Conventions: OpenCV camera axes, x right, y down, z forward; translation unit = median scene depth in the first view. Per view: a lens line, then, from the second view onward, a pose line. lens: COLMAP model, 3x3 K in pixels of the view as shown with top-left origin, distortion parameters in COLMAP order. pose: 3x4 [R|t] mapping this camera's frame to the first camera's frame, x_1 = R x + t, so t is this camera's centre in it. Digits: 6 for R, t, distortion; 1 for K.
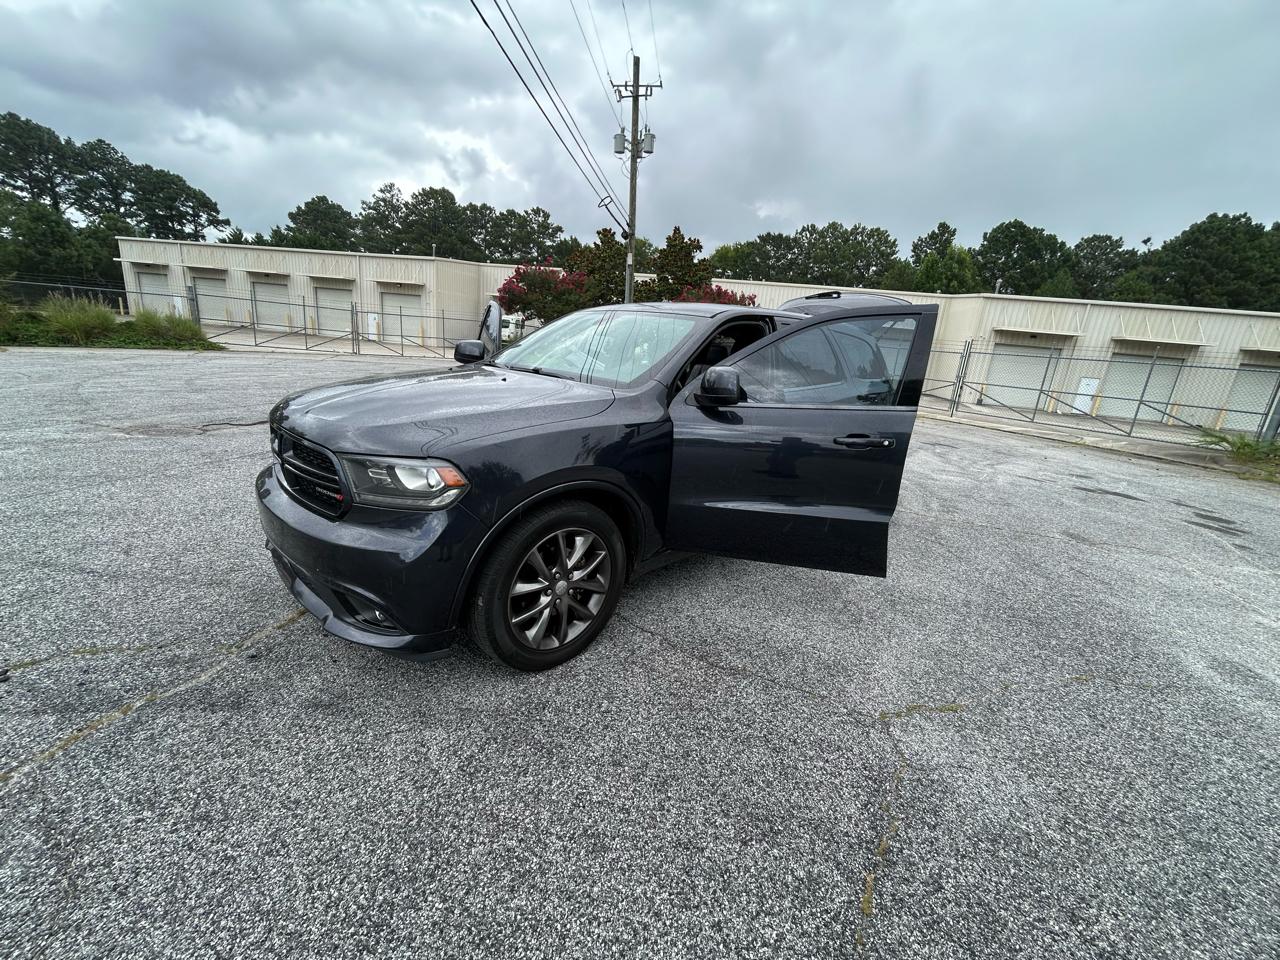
lens RADIAL K [[519.0, 0, 640.0], [0, 519.0, 480.0], [0, 0, 1]] dist [-0.002452, 0.001332]
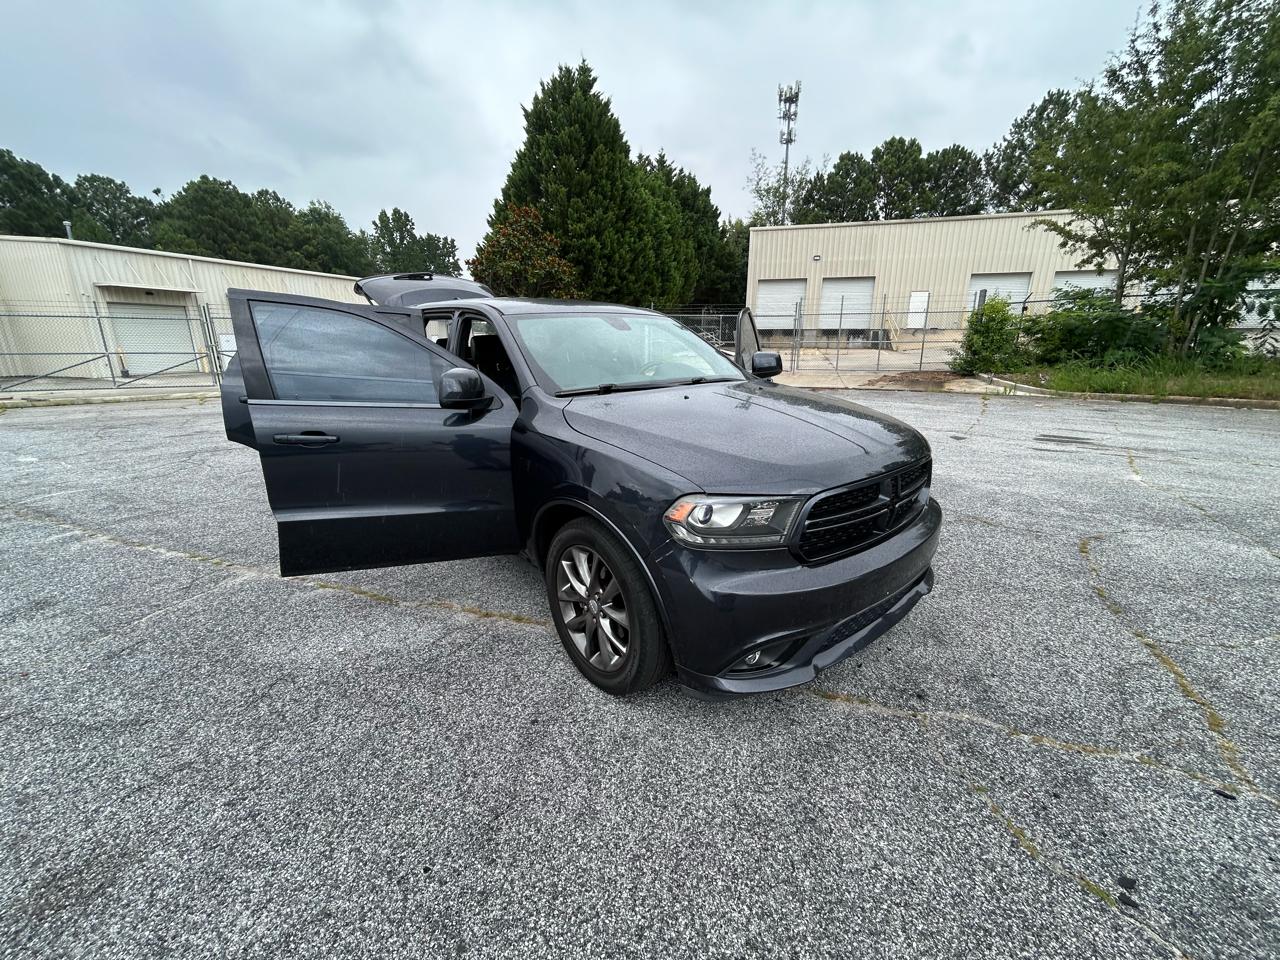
lens RADIAL K [[519.0, 0, 640.0], [0, 519.0, 480.0], [0, 0, 1]] dist [-0.002452, 0.001332]
pose [[0.095944, -0.349136, 0.932147, -0.114568], [0.267627, 0.911032, 0.313681, -0.035713], [-0.958734, 0.219372, 0.180846, 0.090265]]
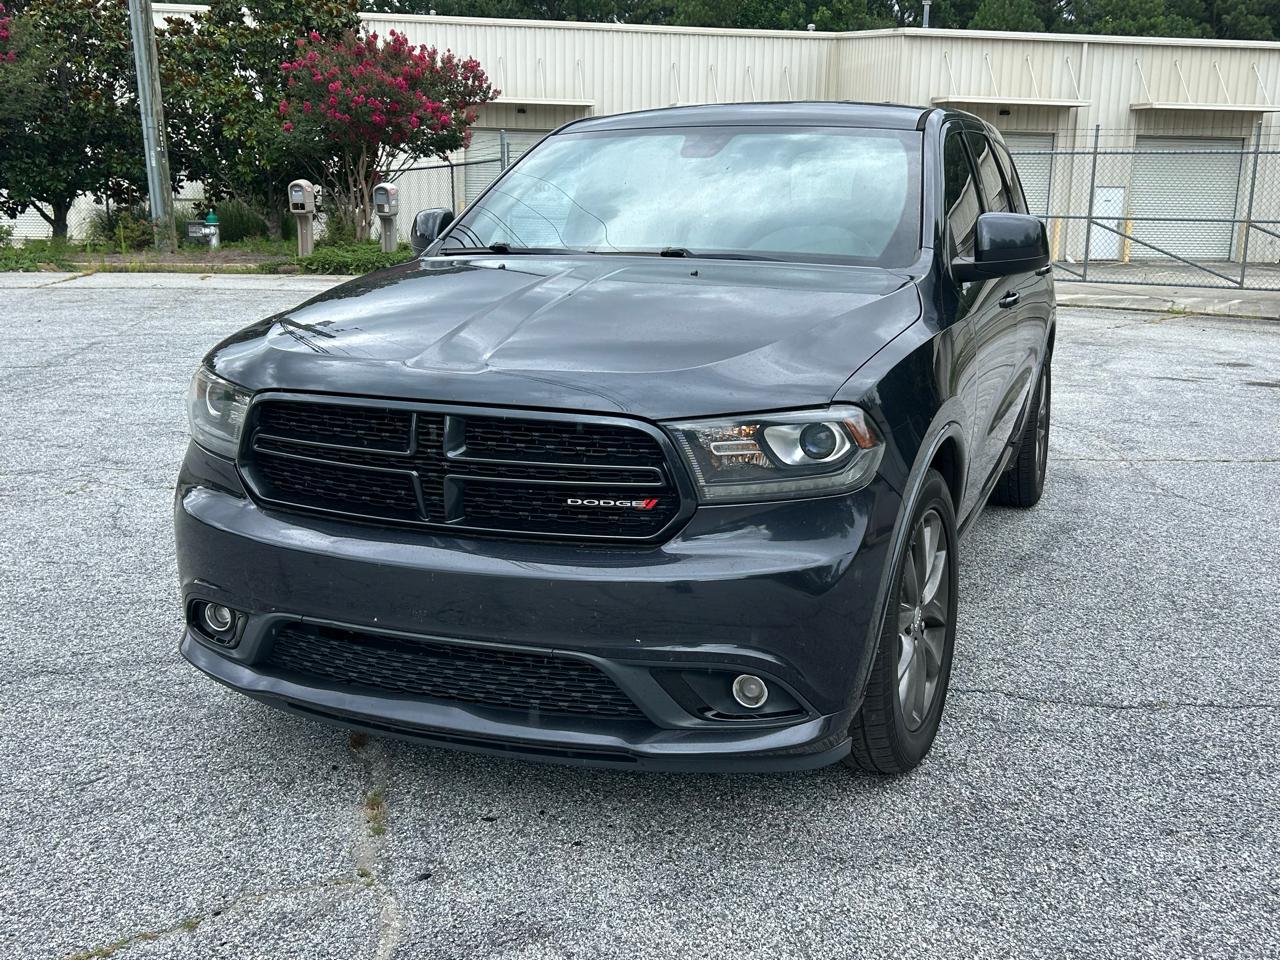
lens RADIAL K [[1308.9, 0, 639.4], [0, 1308.9, 490.5], [0, 0, 1]] dist [0.074183, -0.132048]
pose [[0.916977, -0.158325, 0.366177, -0.069650], [0.164262, 0.986301, 0.015108, -0.000273], [-0.363553, 0.046295, 0.930423, -0.017688]]
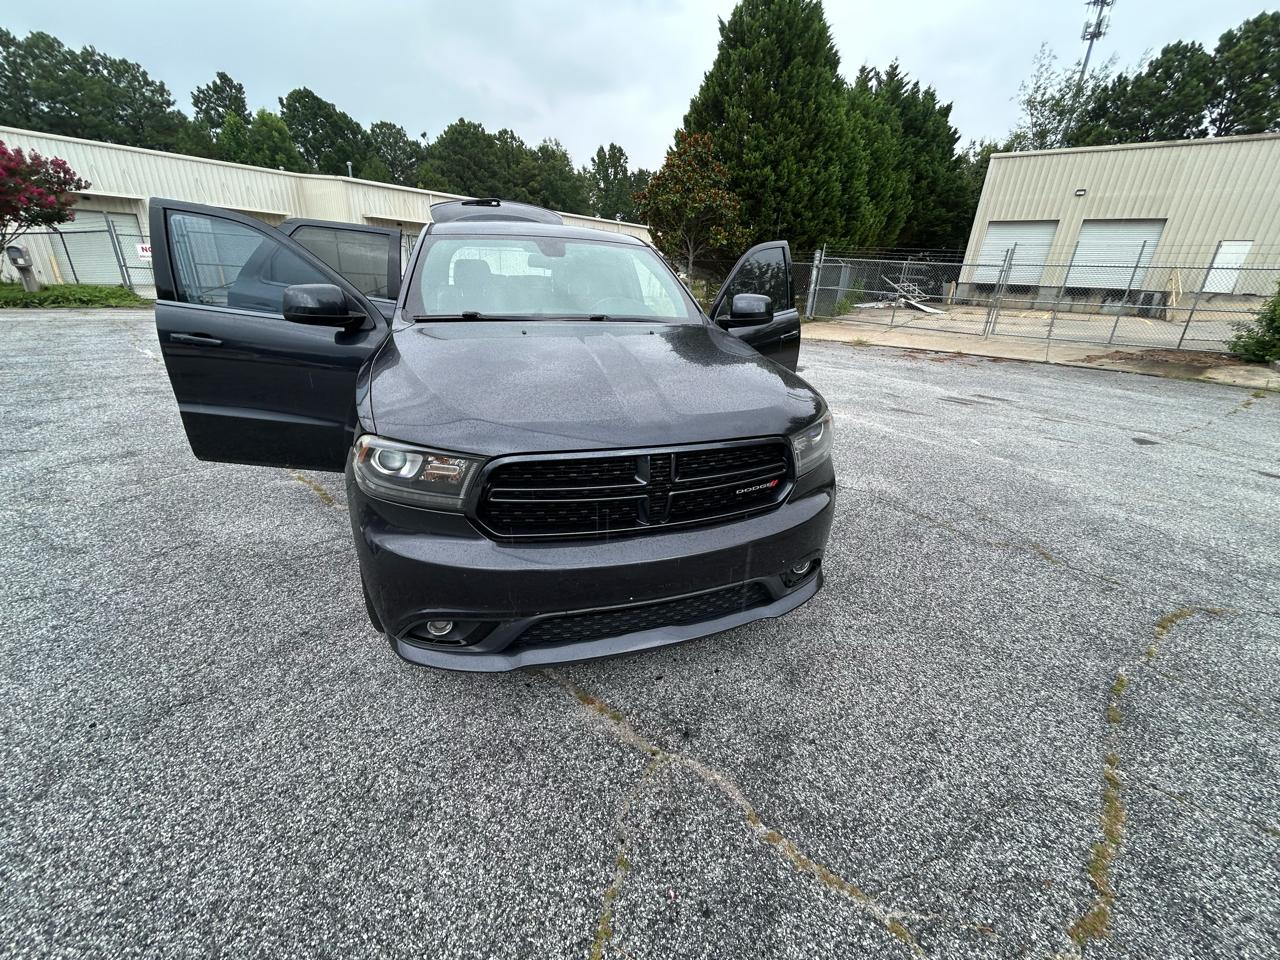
lens RADIAL K [[519.0, 0, 640.0], [0, 519.0, 480.0], [0, 0, 1]] dist [-0.002452, 0.001332]
pose [[0.448176, -0.389564, 0.804598, -0.091808], [0.224343, 0.920263, 0.320602, -0.020876], [-0.865337, 0.036820, 0.499836, 0.047228]]
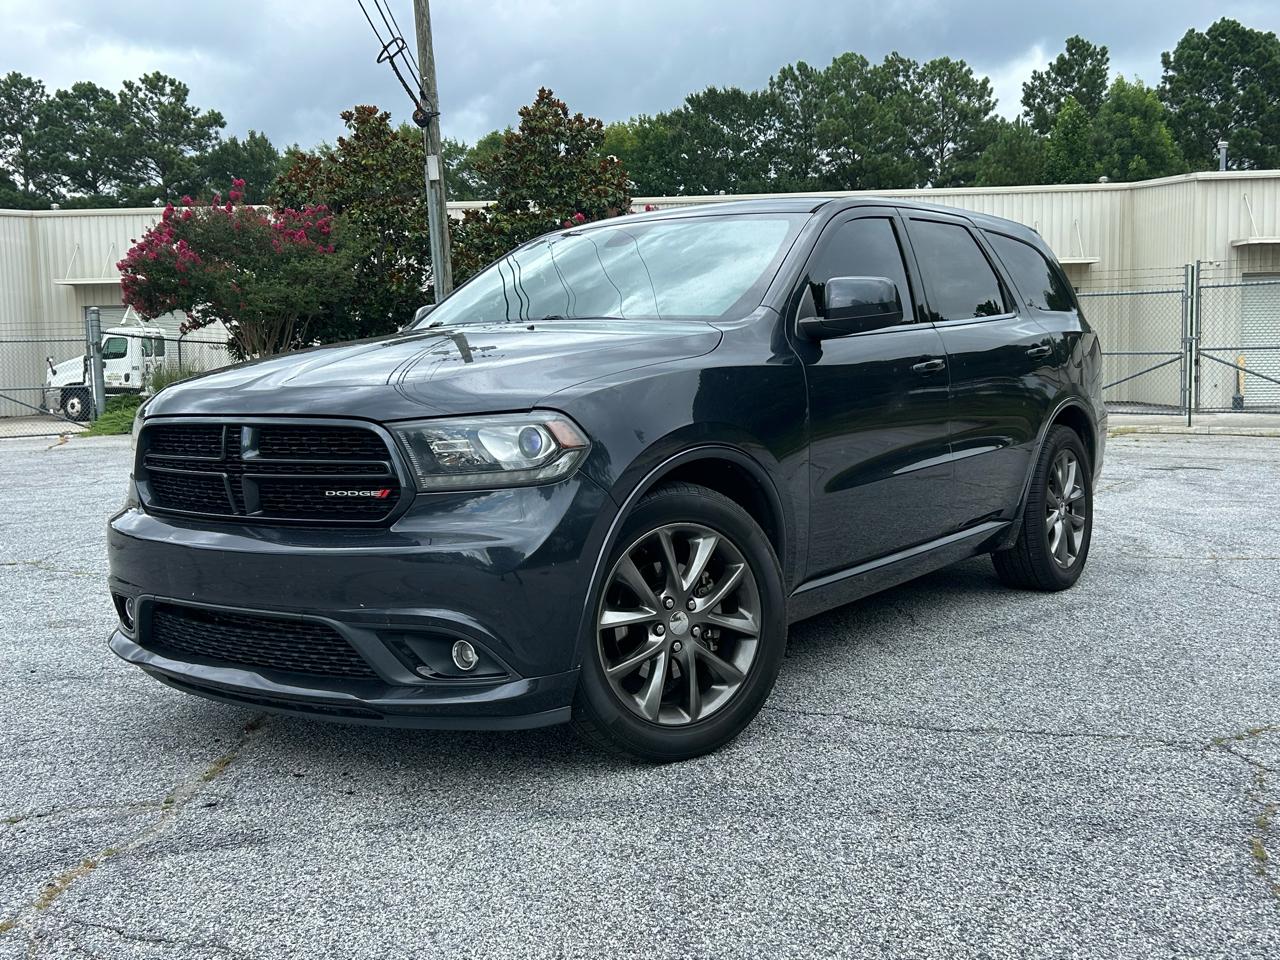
lens RADIAL K [[1308.1, 0, 632.5], [0, 1308.1, 479.9], [0, 0, 1]] dist [0.078245, -0.129930]
pose [[0.982393, -0.119239, 0.143823, -0.032360], [0.141513, 0.977541, -0.156165, 0.020408], [-0.121972, 0.173768, 0.977204, -0.042363]]
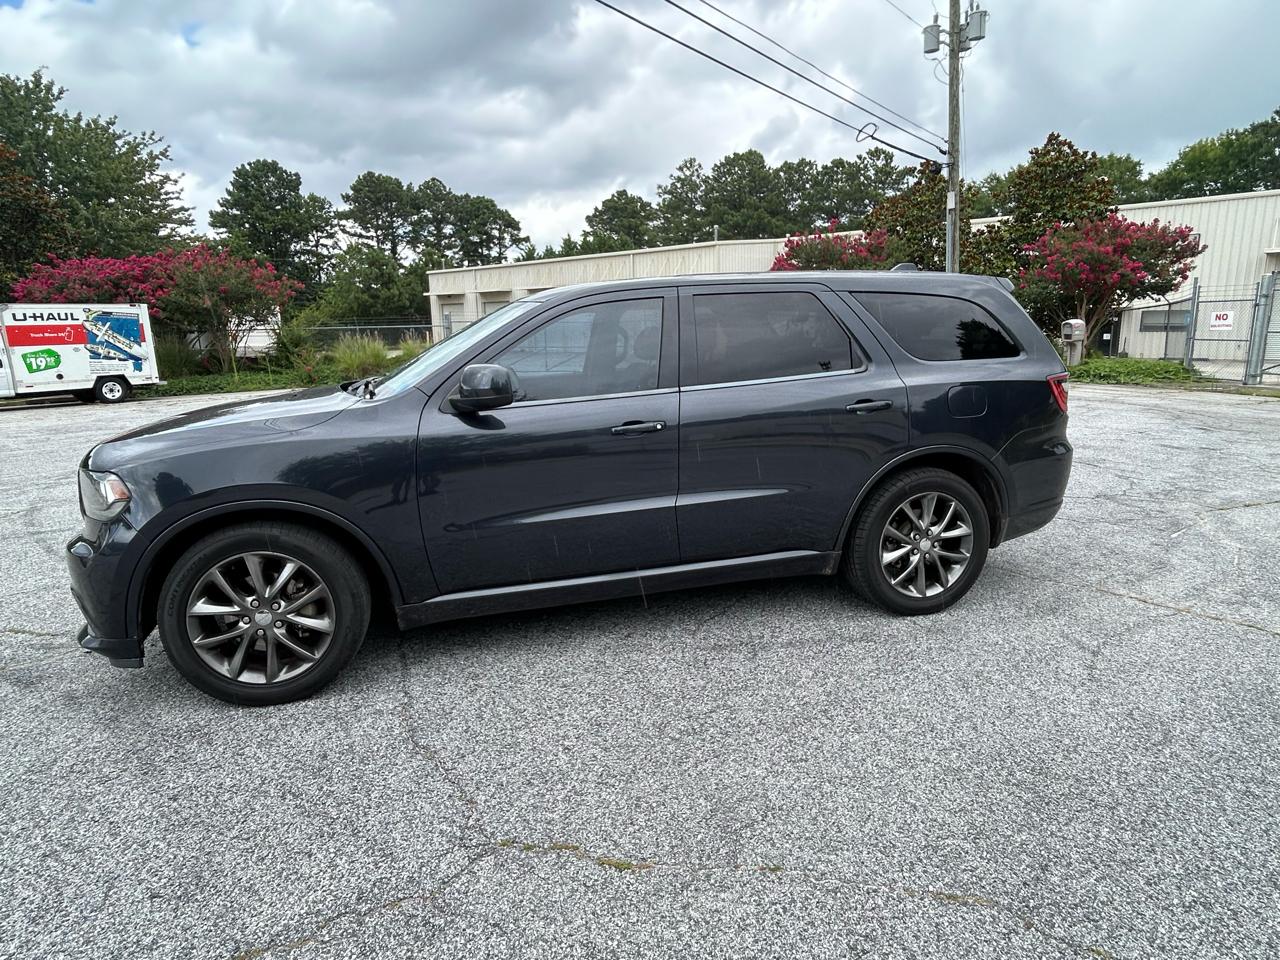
lens RADIAL K [[741.3, 0, 642.1], [0, 741.3, 478.6], [0, 0, 1]] dist [-0.012159, 0.006716]
pose [[0.866117, 0.001343, -0.499840, 0.079542], [-0.038466, 0.997210, -0.063973, 0.001524], [0.498359, 0.074635, 0.863752, 0.013530]]
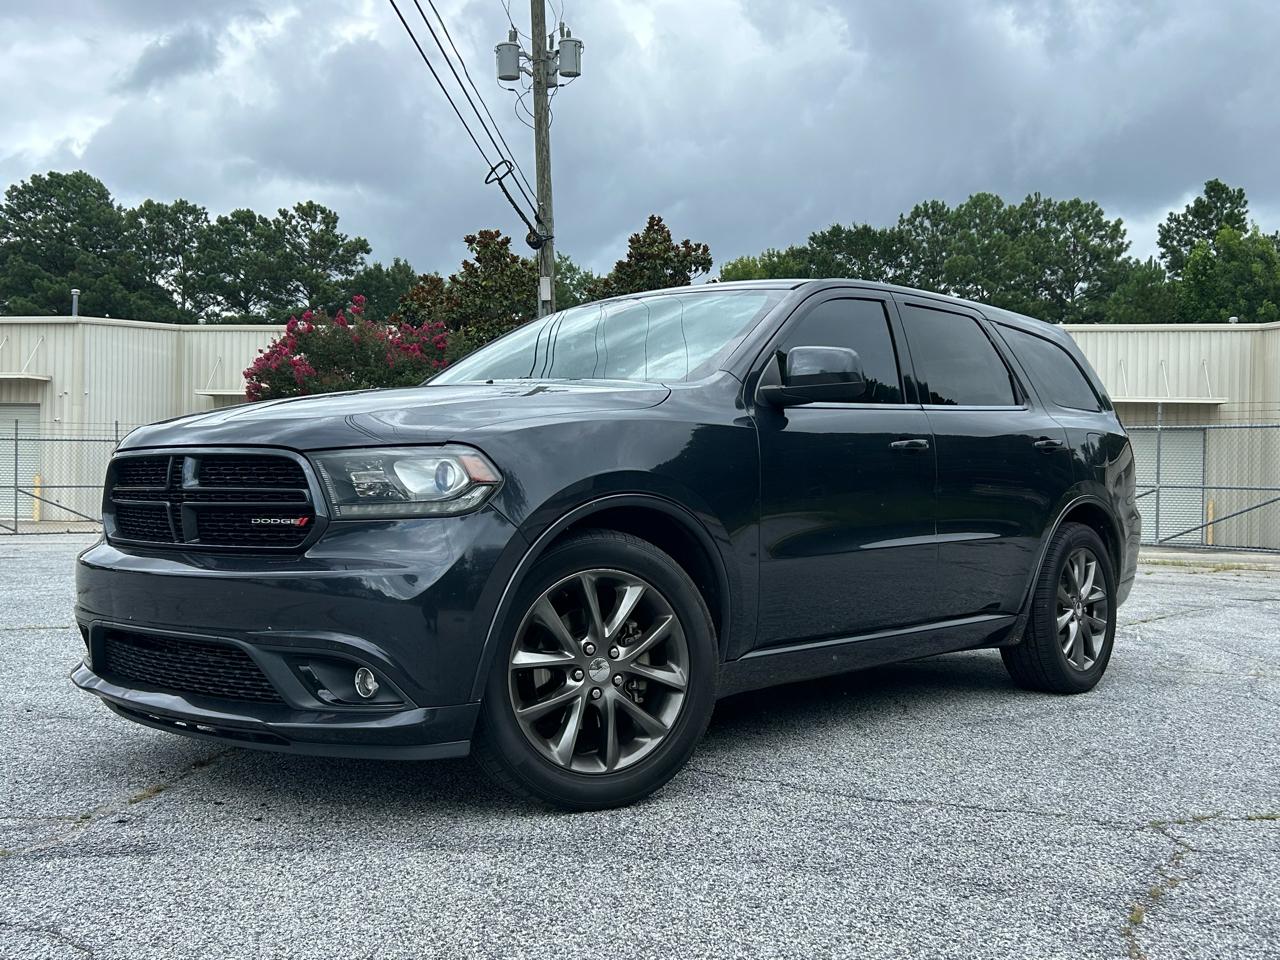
lens RADIAL K [[1308.9, 0, 639.4], [0, 1308.9, 490.5], [0, 0, 1]] dist [0.074183, -0.132048]
pose [[0.995581, -0.069463, 0.063197, -0.015839], [0.083365, 0.963551, -0.254205, 0.029718], [-0.043235, 0.258350, 0.965083, -0.043460]]
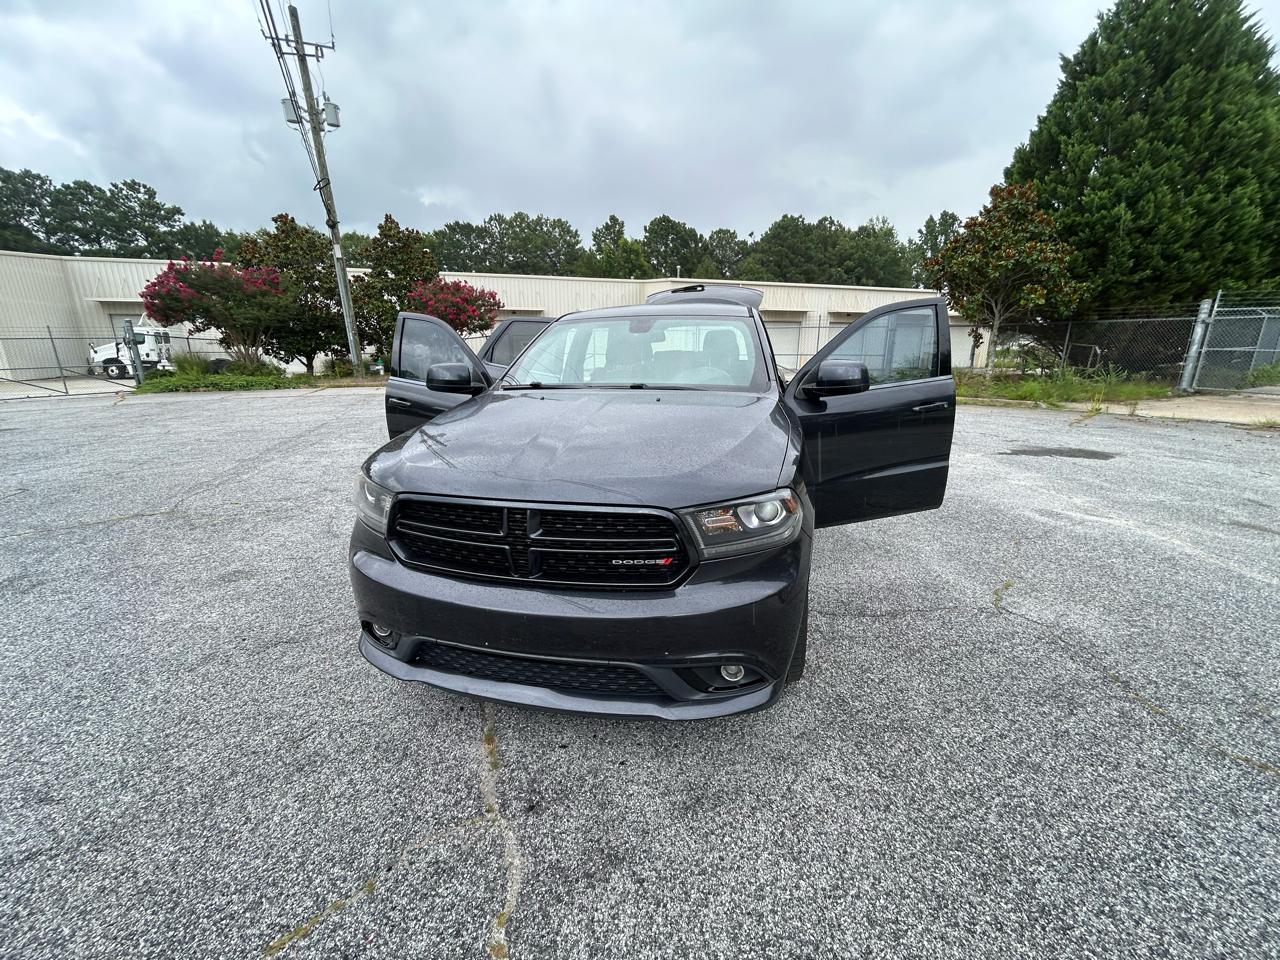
lens RADIAL K [[519.0, 0, 640.0], [0, 519.0, 480.0], [0, 0, 1]] dist [-0.002452, 0.001332]
pose [[0.849835, -0.216478, 0.480539, -0.063251], [0.208027, 0.975502, 0.071558, -0.010534], [-0.484258, 0.039153, 0.874049, 0.018060]]
